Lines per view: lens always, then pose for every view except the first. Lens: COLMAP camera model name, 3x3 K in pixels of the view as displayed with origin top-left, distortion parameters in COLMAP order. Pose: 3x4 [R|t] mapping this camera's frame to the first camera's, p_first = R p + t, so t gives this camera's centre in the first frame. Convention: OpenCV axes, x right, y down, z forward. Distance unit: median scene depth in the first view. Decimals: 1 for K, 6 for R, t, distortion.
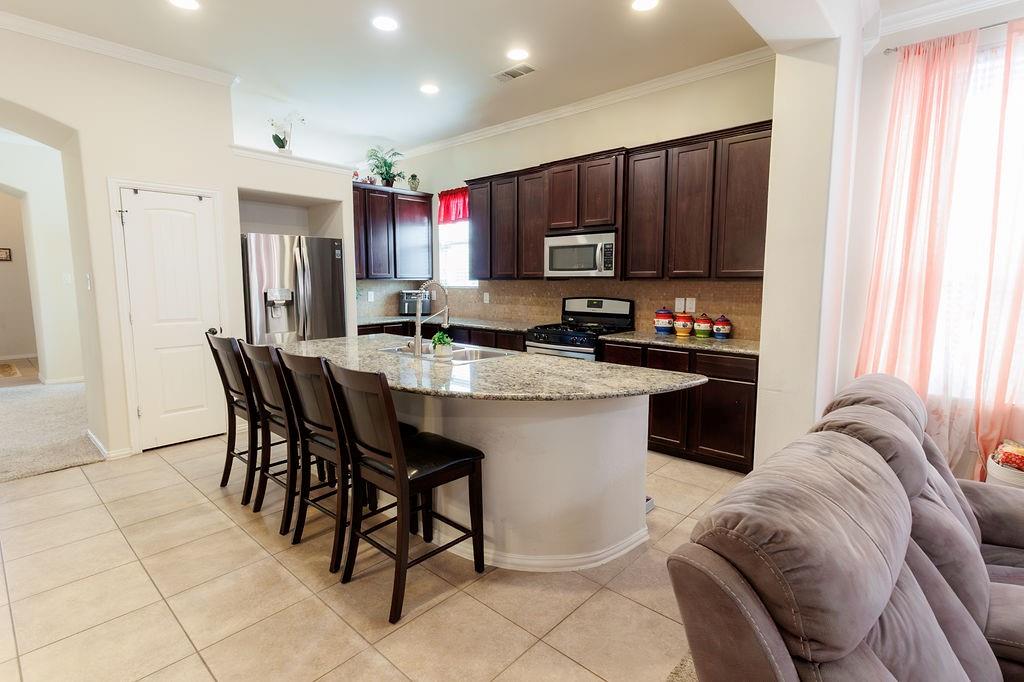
lens RADIAL K [[497.5, 0, 515.8], [0, 497.5, 339.2], [0, 0, 1]] dist [0.009754, -0.000961]
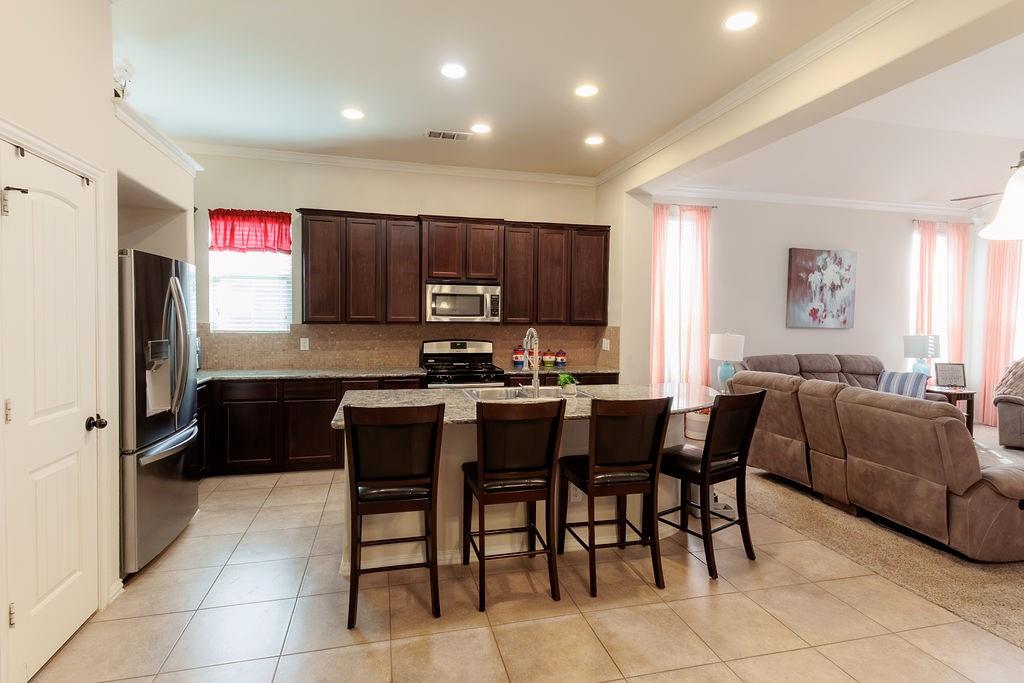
lens RADIAL K [[497.5, 0, 513.7], [0, 497.5, 339.9], [0, 0, 1]] dist [0.009754, -0.000961]
pose [[0.554340, -0.029995, 0.831750, -0.774387], [0.090771, 0.995568, -0.024594, -0.048804], [-0.827326, 0.089132, 0.554606, 0.299100]]
